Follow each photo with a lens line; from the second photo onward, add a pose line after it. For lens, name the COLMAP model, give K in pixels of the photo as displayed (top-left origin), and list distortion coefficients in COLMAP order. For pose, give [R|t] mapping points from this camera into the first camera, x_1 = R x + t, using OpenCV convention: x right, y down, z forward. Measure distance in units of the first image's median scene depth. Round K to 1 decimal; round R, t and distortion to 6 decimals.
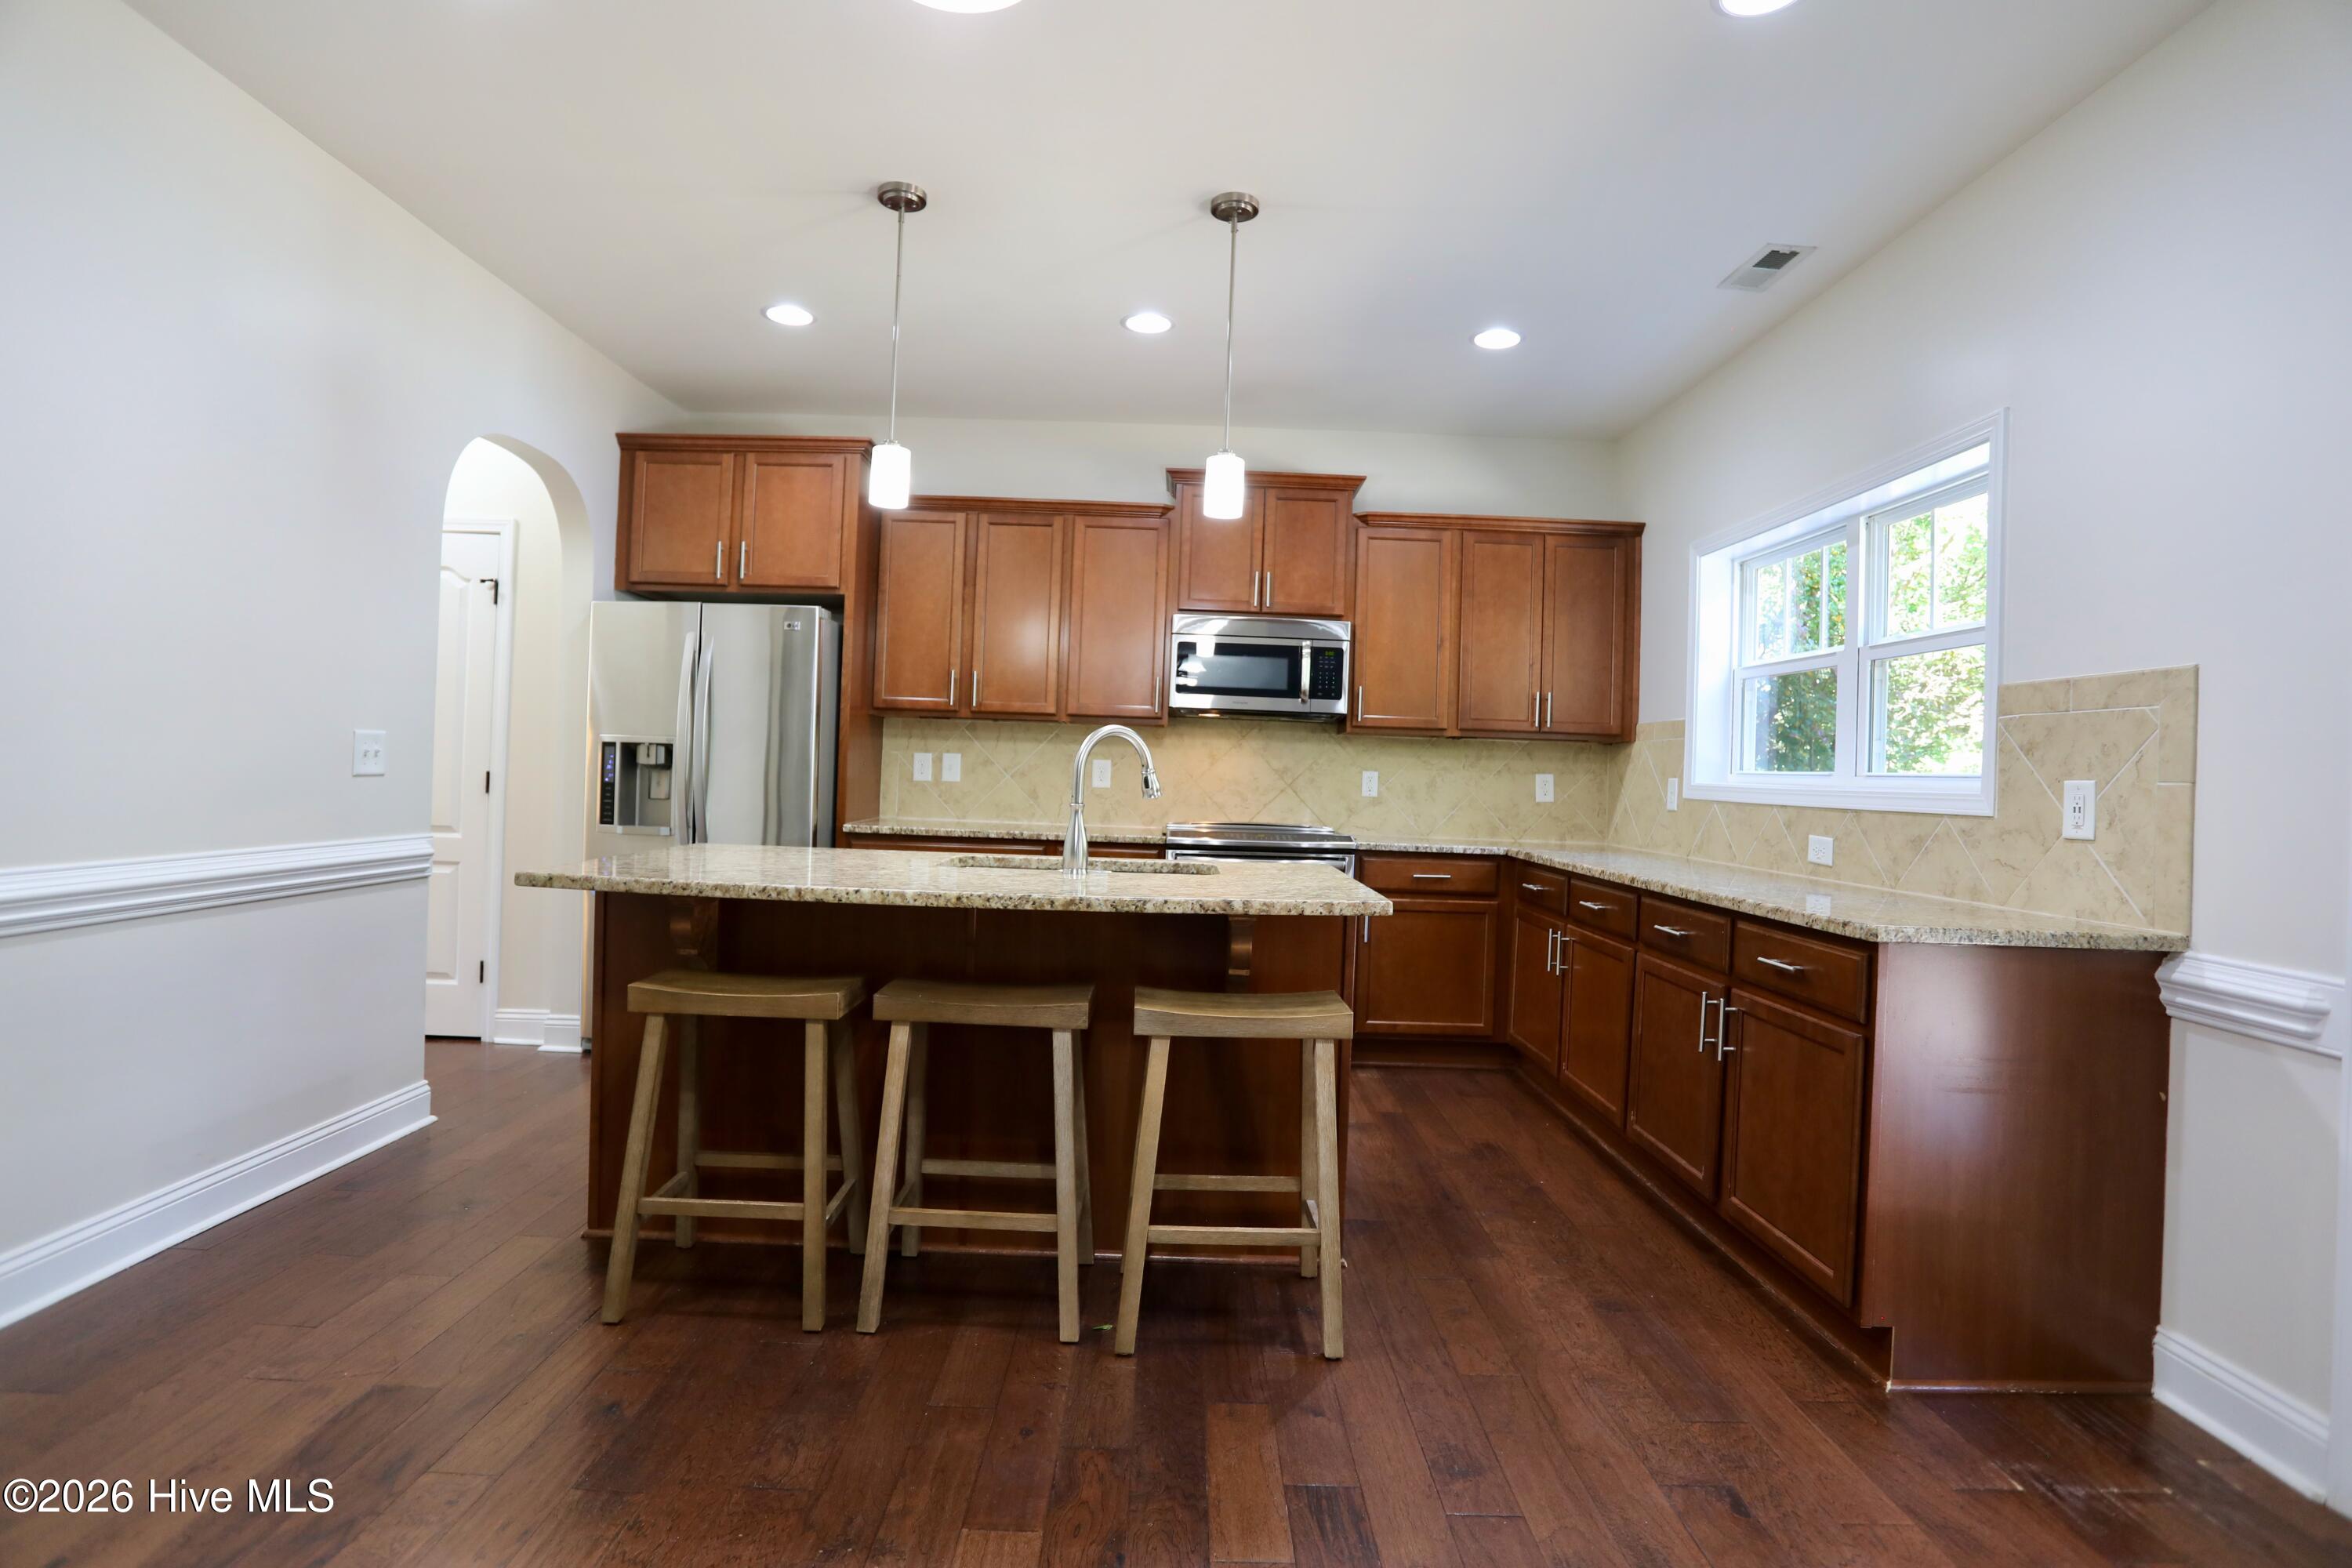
lens RADIAL K [[1142.2, 0, 1175.3], [0, 1142.2, 771.0], [0, 0, 1]] dist [-0.079849, 0.036632]
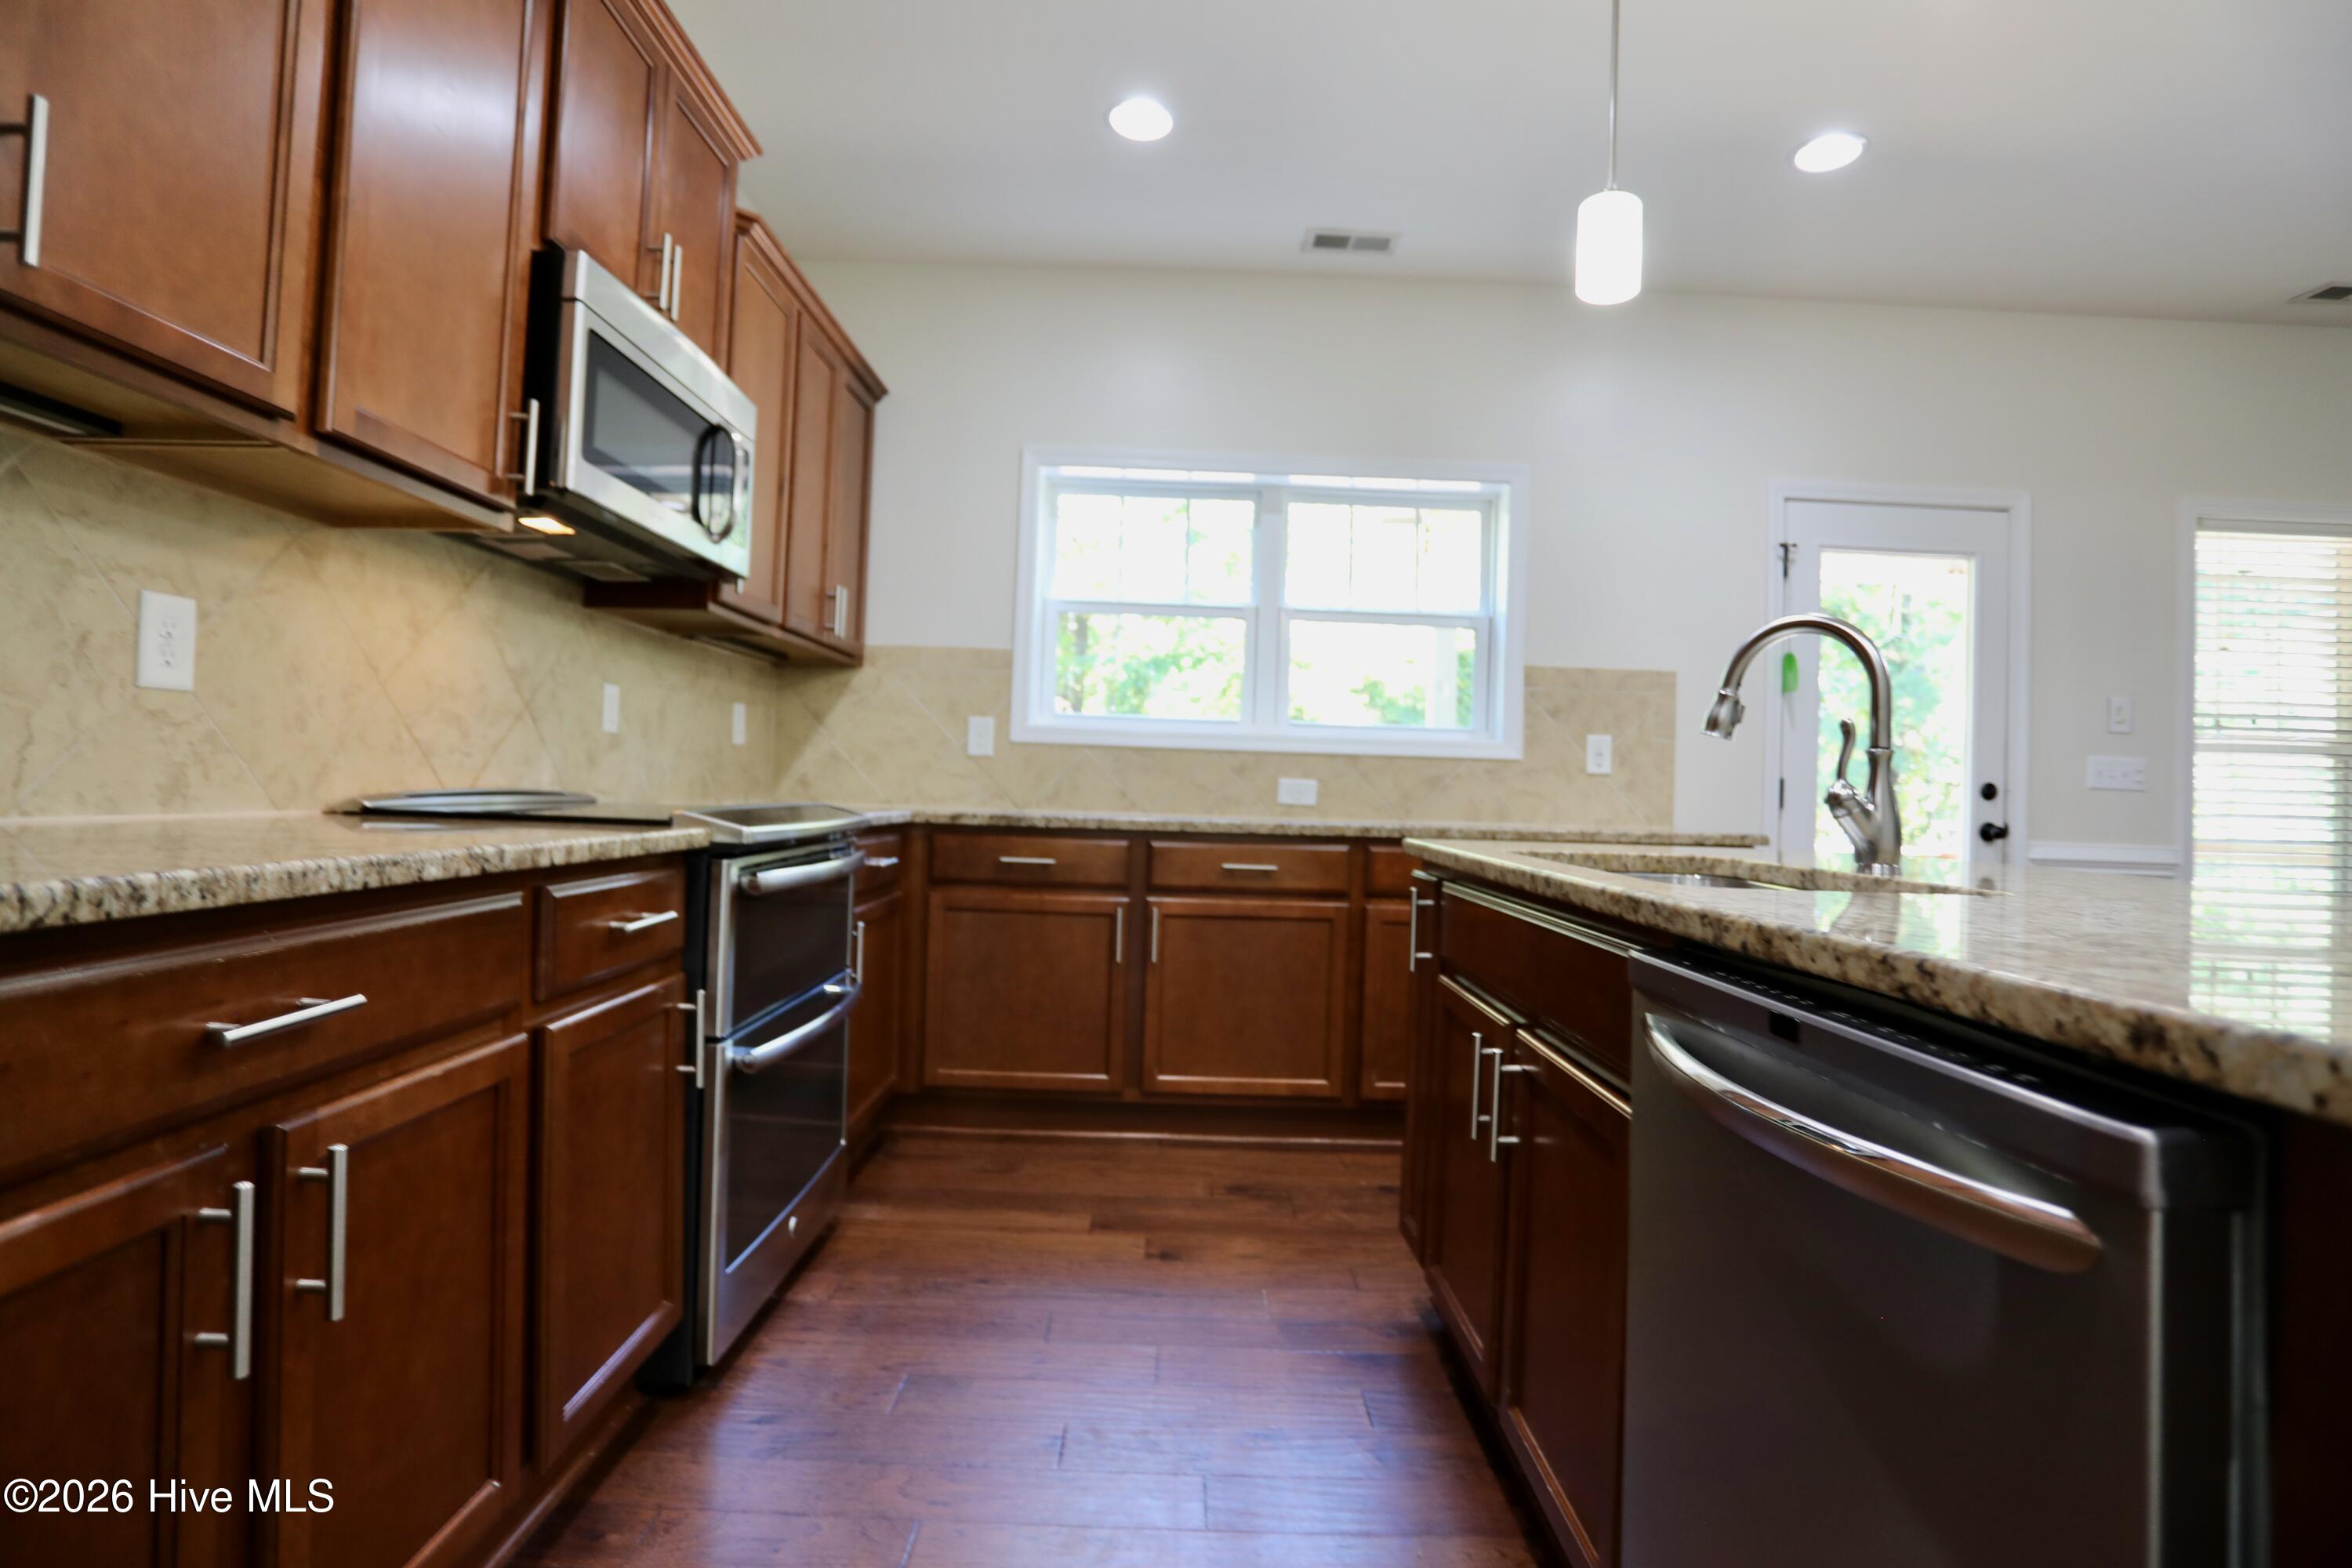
lens RADIAL K [[1142.2, 0, 1175.3], [0, 1142.2, 771.0], [0, 0, 1]] dist [-0.079849, 0.036632]
pose [[0.000943, -0.018197, 0.999834, -0.409430], [-0.032369, 0.999310, 0.018218, 0.026299], [-0.999476, -0.032381, 0.000353, 0.865676]]
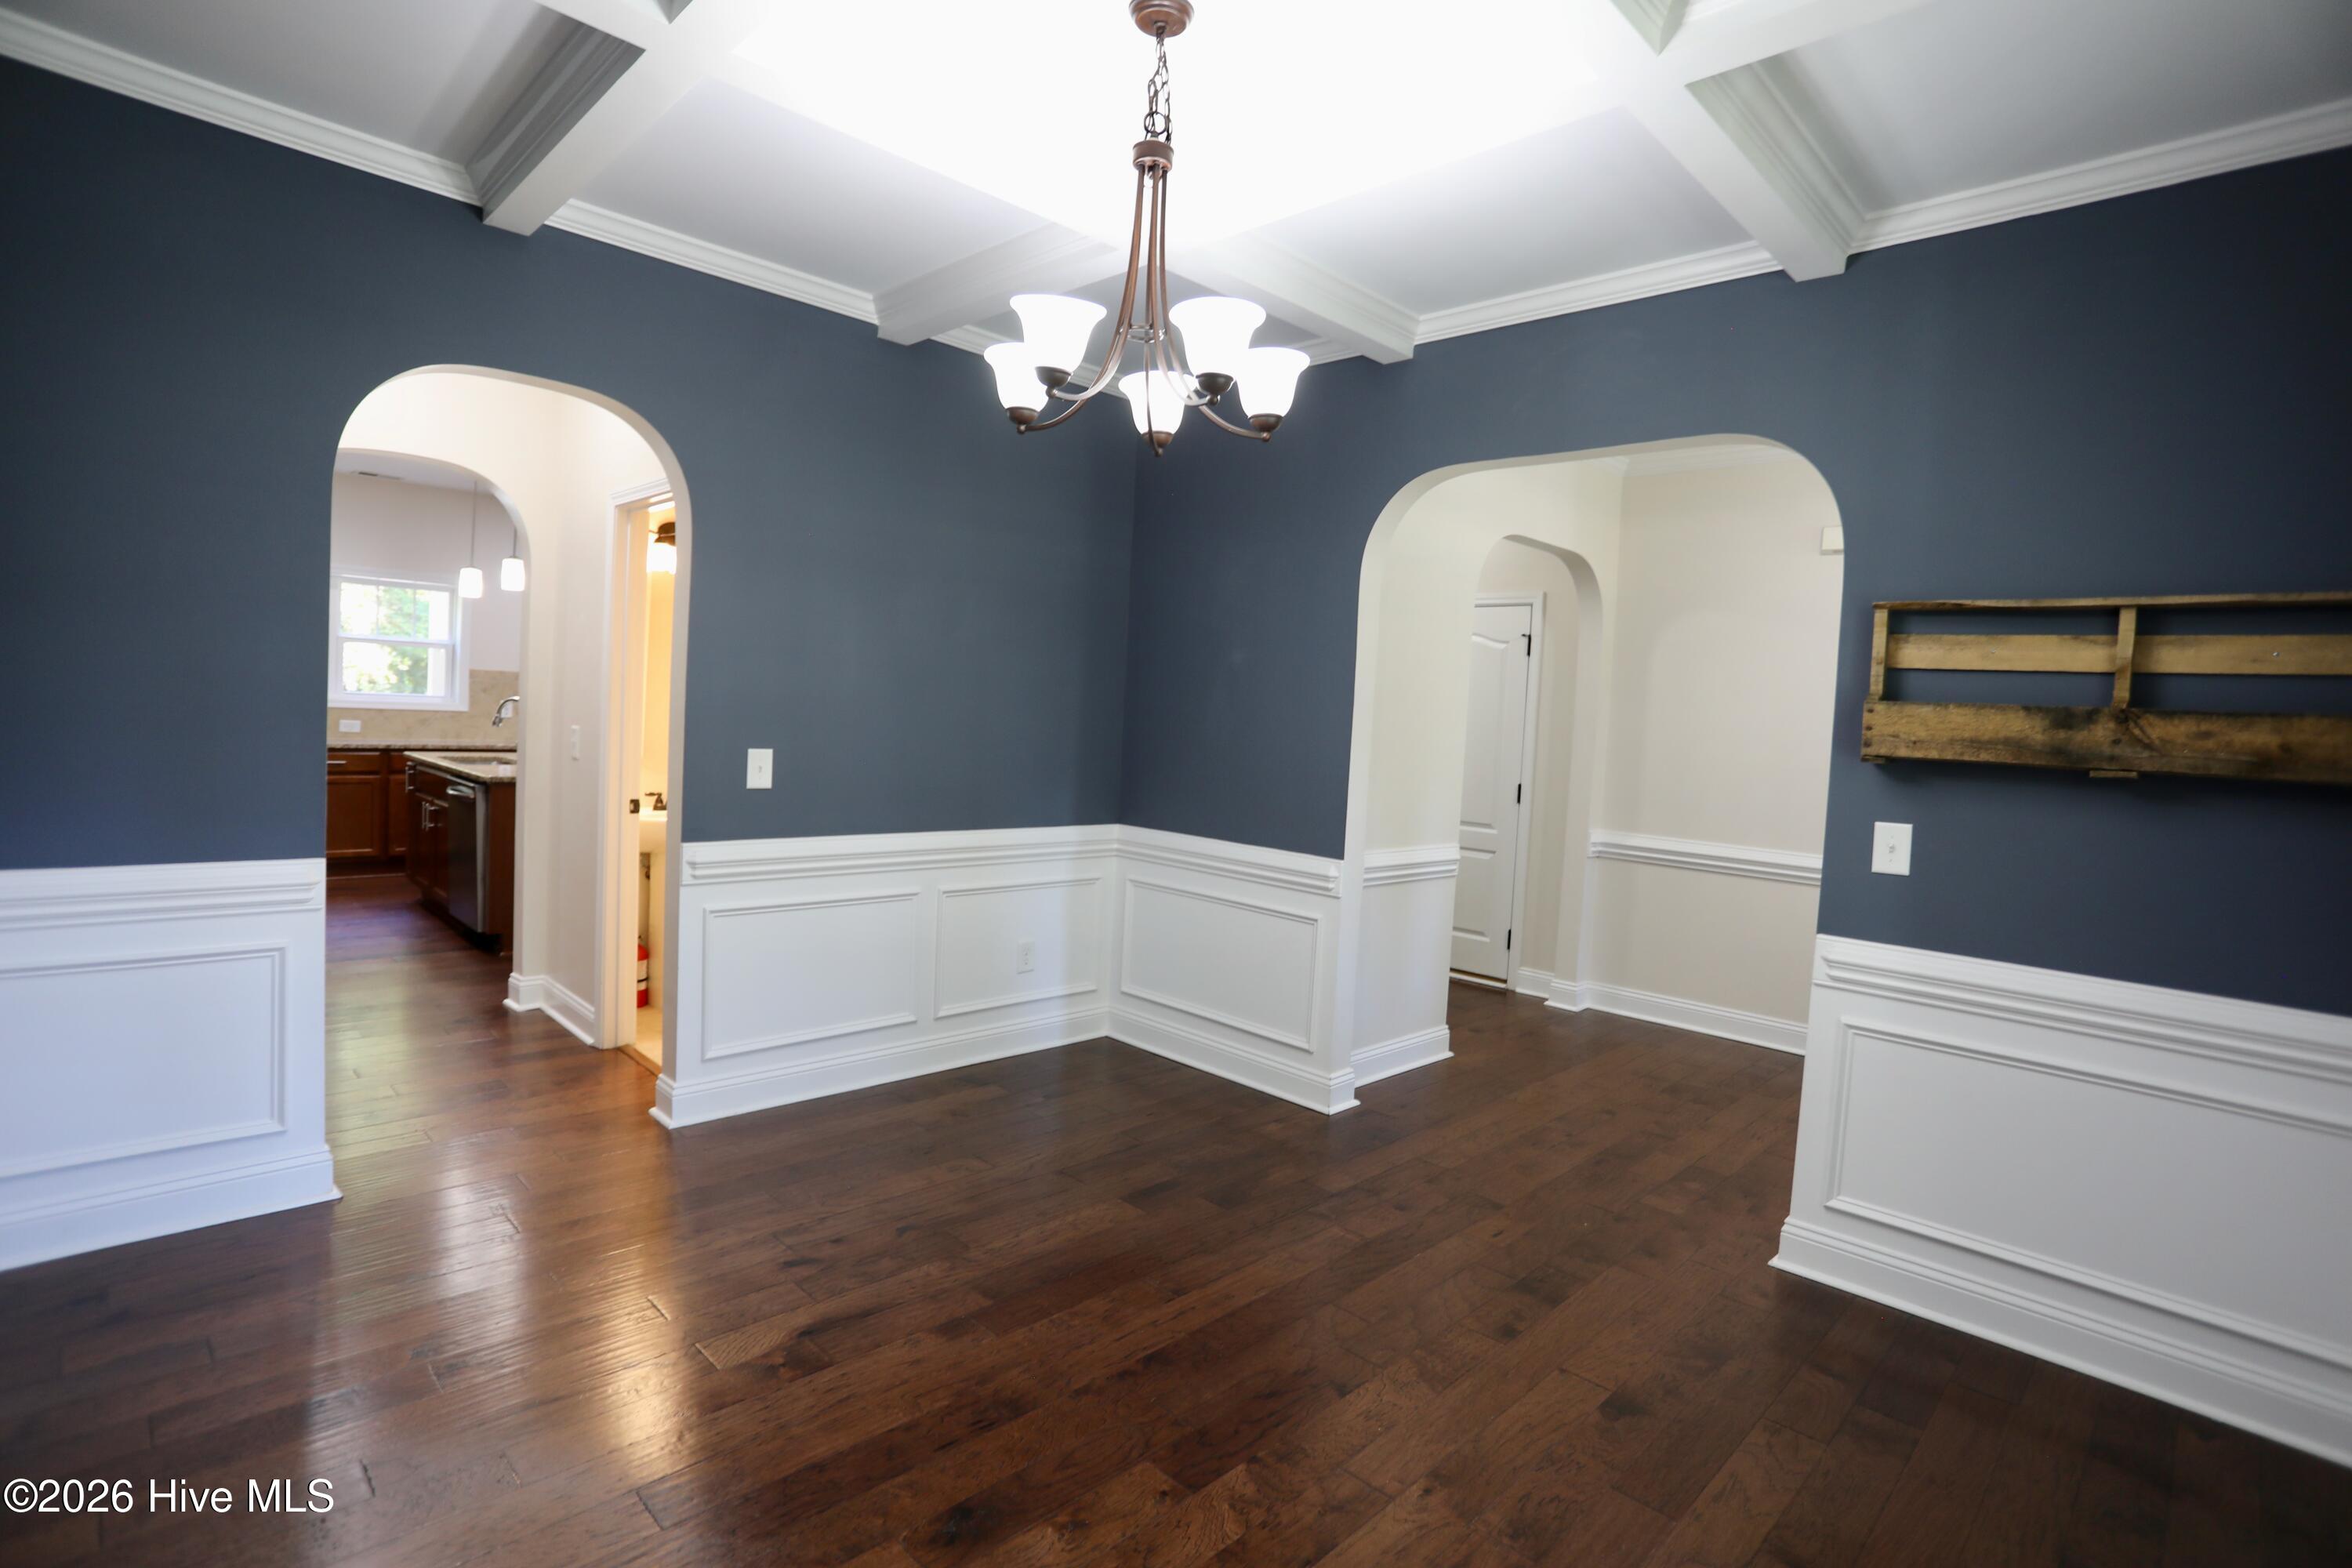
lens RADIAL K [[1142.2, 0, 1175.3], [0, 1142.2, 771.0], [0, 0, 1]] dist [-0.079849, 0.036632]
pose [[-0.705031, -0.105929, 0.701221, -1.716147], [-0.075893, 0.994373, 0.073908, -0.104371], [-0.705104, -0.001110, -0.709103, 1.093567]]
